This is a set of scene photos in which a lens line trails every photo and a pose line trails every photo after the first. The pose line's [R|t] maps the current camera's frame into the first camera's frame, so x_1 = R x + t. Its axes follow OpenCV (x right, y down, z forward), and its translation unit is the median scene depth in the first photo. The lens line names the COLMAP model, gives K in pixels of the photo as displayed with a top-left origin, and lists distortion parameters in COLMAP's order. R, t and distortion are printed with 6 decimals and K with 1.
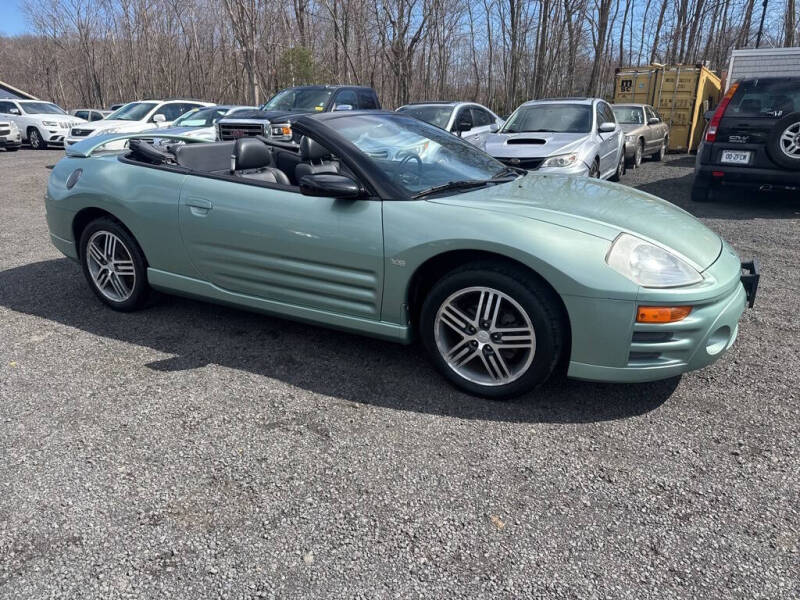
lens RADIAL K [[566.0, 0, 394.5], [0, 566.0, 300.2], [0, 0, 1]] dist [0.042965, -0.048887]
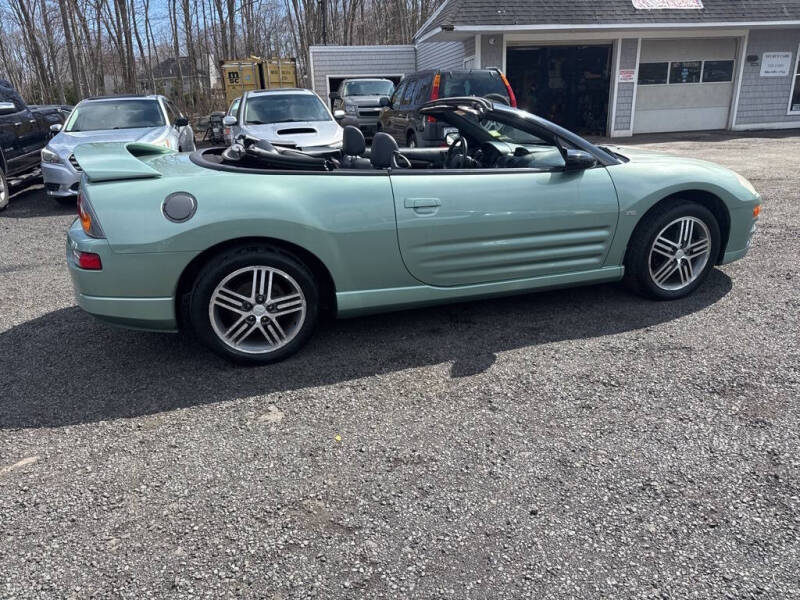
lens RADIAL K [[566.0, 0, 394.5], [0, 566.0, 300.2], [0, 0, 1]] dist [0.042965, -0.048887]
pose [[0.704524, -0.265527, 0.658135, -1.013284], [0.258158, 0.959722, 0.110849, -0.127704], [-0.661060, 0.091807, 0.744695, 0.341982]]
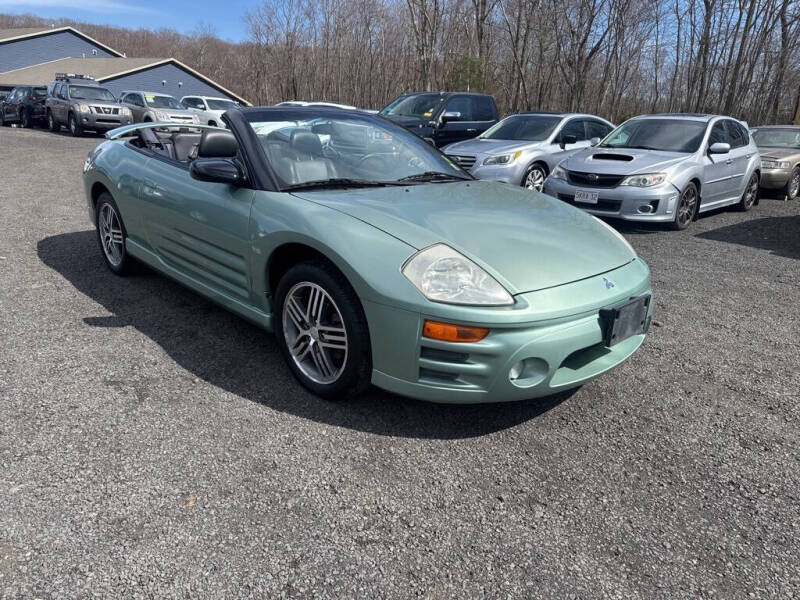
lens RADIAL K [[566.0, 0, 394.5], [0, 566.0, 300.2], [0, 0, 1]] dist [0.042965, -0.048887]
pose [[0.953081, 0.133177, -0.271846, 0.439955], [-0.137153, 0.990540, 0.004410, -0.013067], [0.269862, 0.033082, 0.962331, 0.057363]]
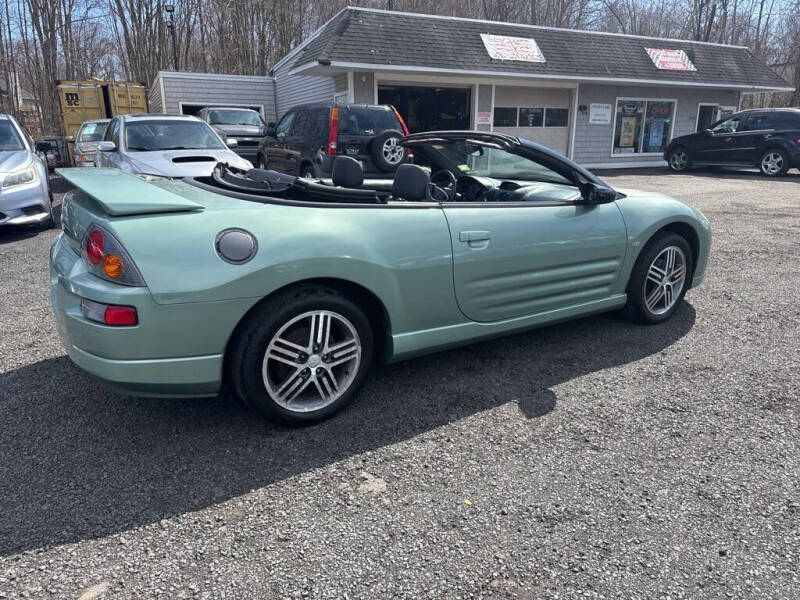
lens RADIAL K [[566.0, 0, 394.5], [0, 566.0, 300.2], [0, 0, 1]] dist [0.042965, -0.048887]
pose [[0.482946, -0.254605, 0.837818, -1.156006], [0.273028, 0.952881, 0.132189, -0.221490], [-0.831997, 0.164908, 0.529704, 0.636615]]
